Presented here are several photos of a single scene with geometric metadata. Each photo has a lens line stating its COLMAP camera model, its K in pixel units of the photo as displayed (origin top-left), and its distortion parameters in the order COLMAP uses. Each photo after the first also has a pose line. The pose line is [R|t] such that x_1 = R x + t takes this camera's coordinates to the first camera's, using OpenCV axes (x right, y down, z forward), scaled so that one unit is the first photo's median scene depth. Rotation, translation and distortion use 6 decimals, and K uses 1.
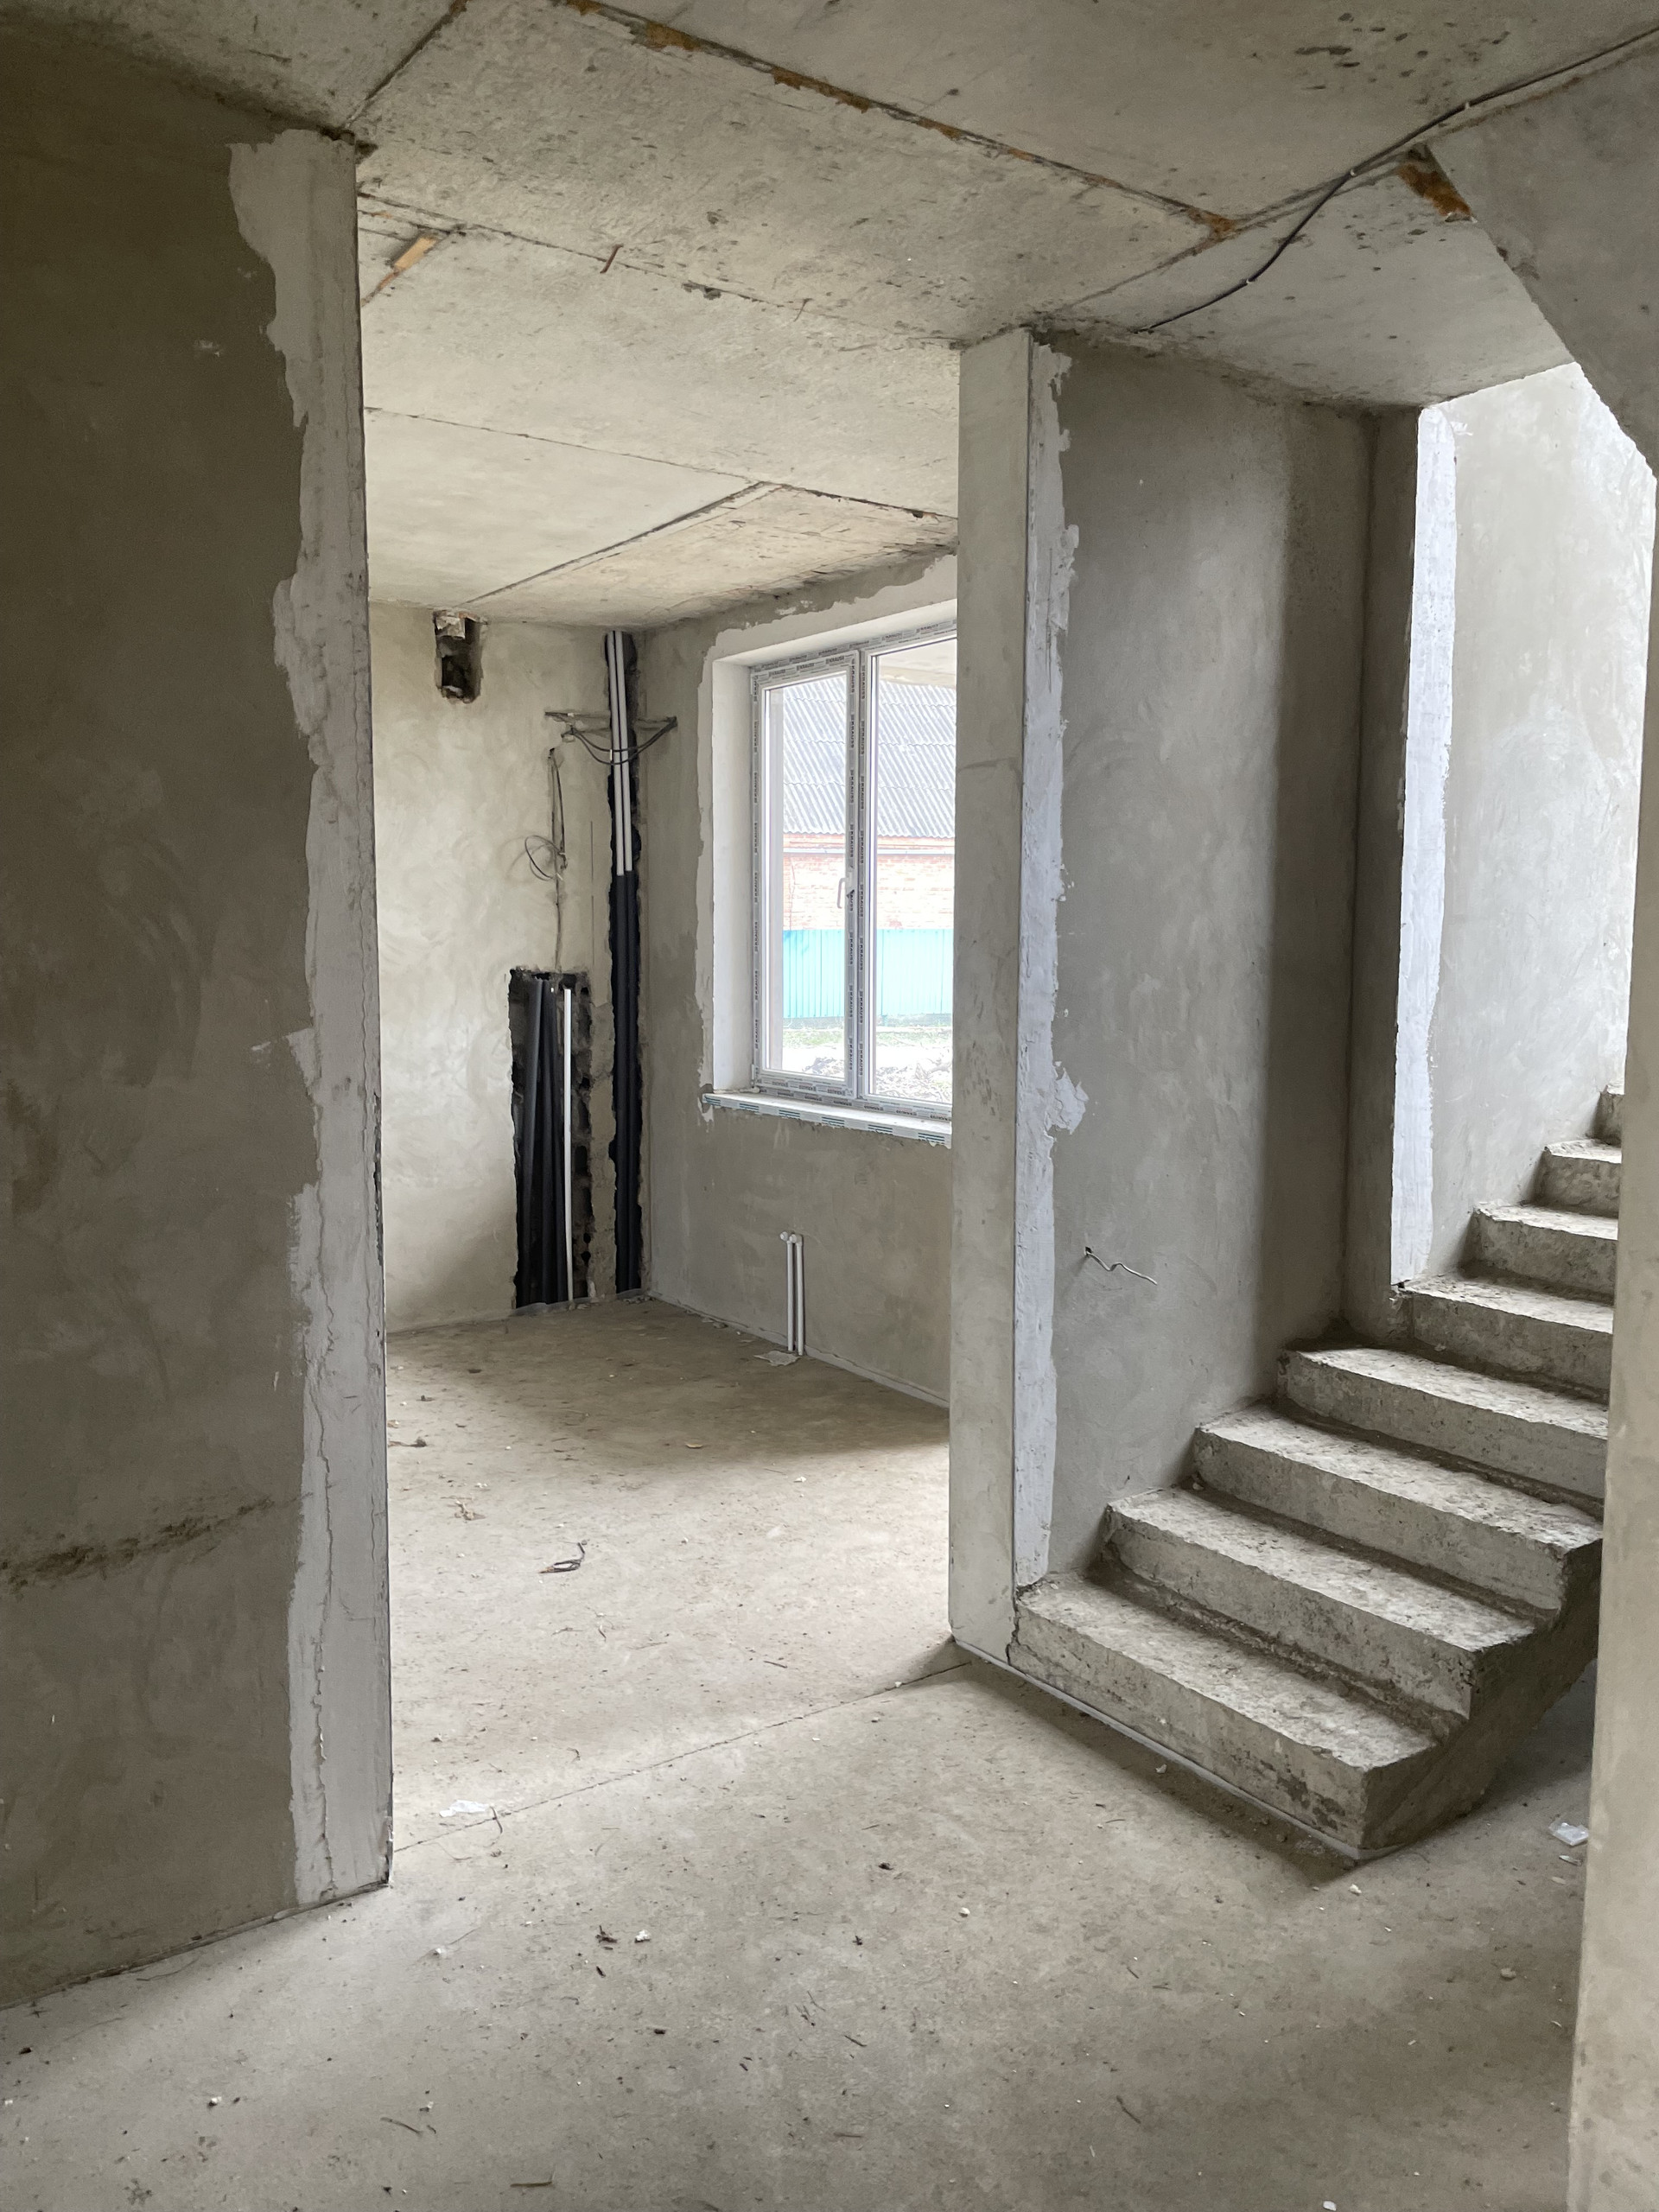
lens RADIAL K [[1699.0, 0, 829.1], [0, 1699.0, 1104.4], [0, 0, 1]] dist [0.008876, -0.010920]
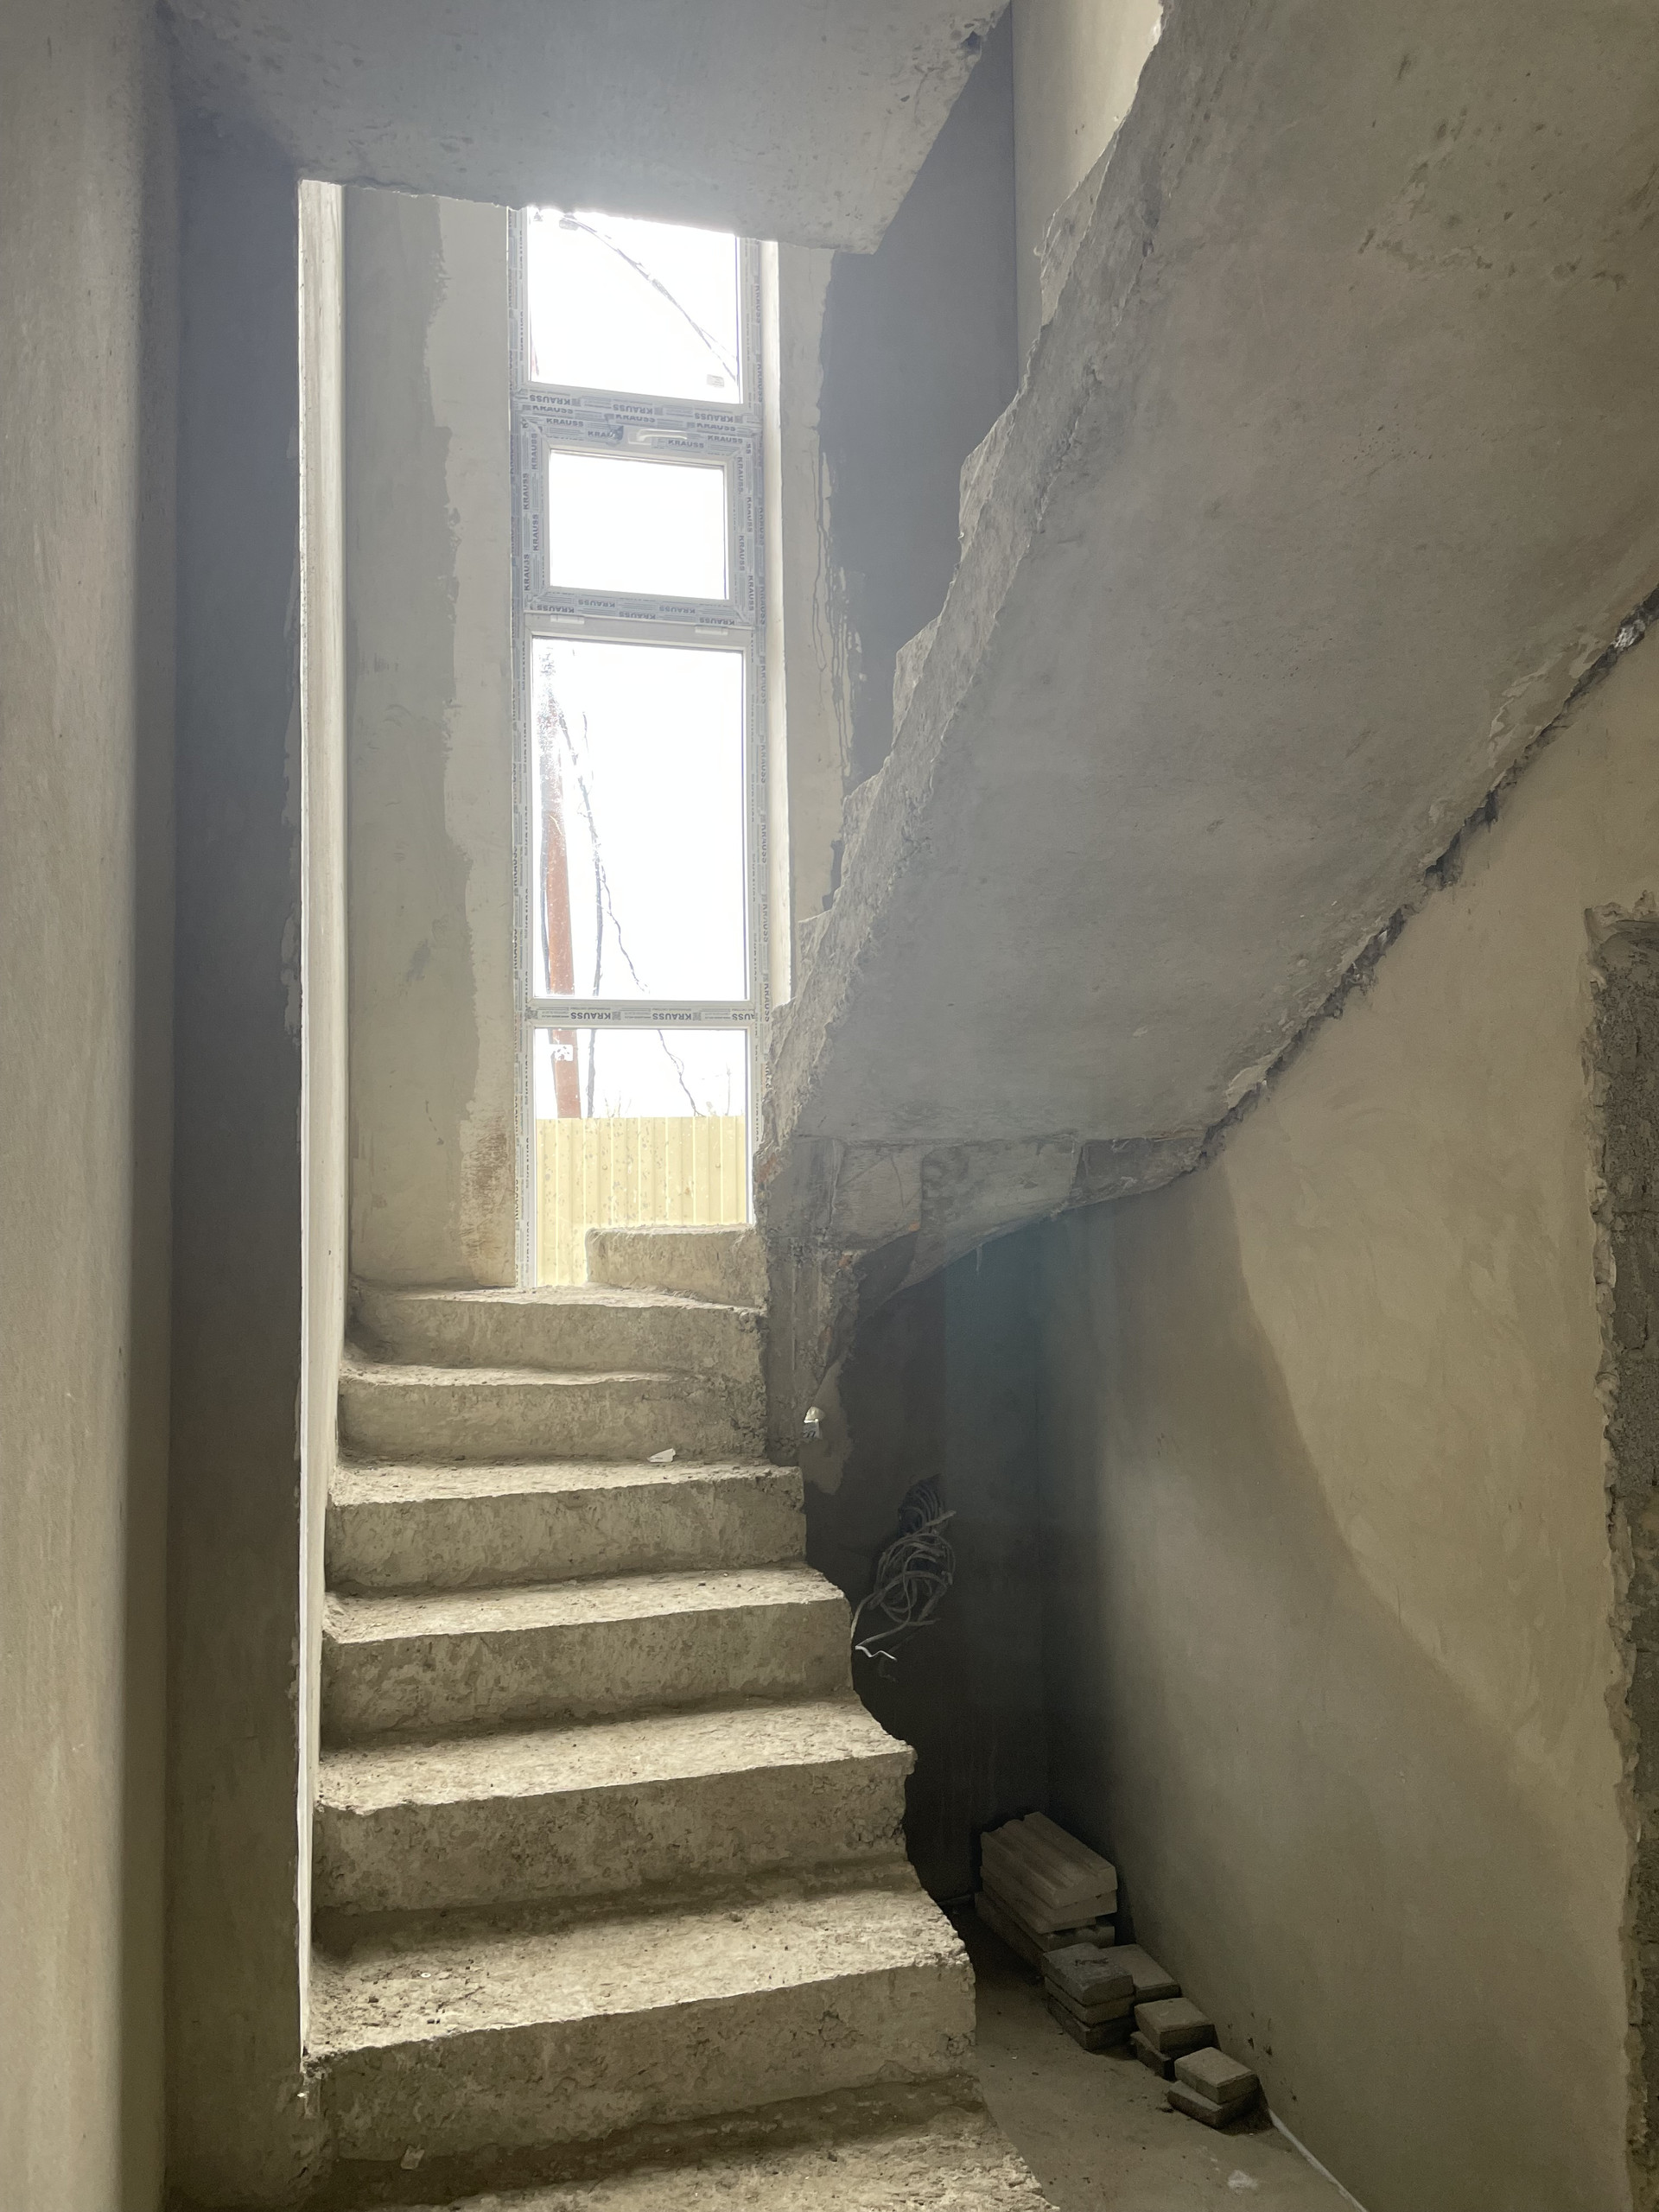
lens RADIAL K [[1699.0, 0, 827.1], [0, 1699.0, 1105.3], [0, 0, 1]] dist [0.008876, -0.010920]
pose [[0.342990, 0.037838, 0.938576, -0.038603], [0.107404, 0.991056, -0.079203, -0.085216], [-0.933178, 0.127973, 0.335859, 0.686837]]
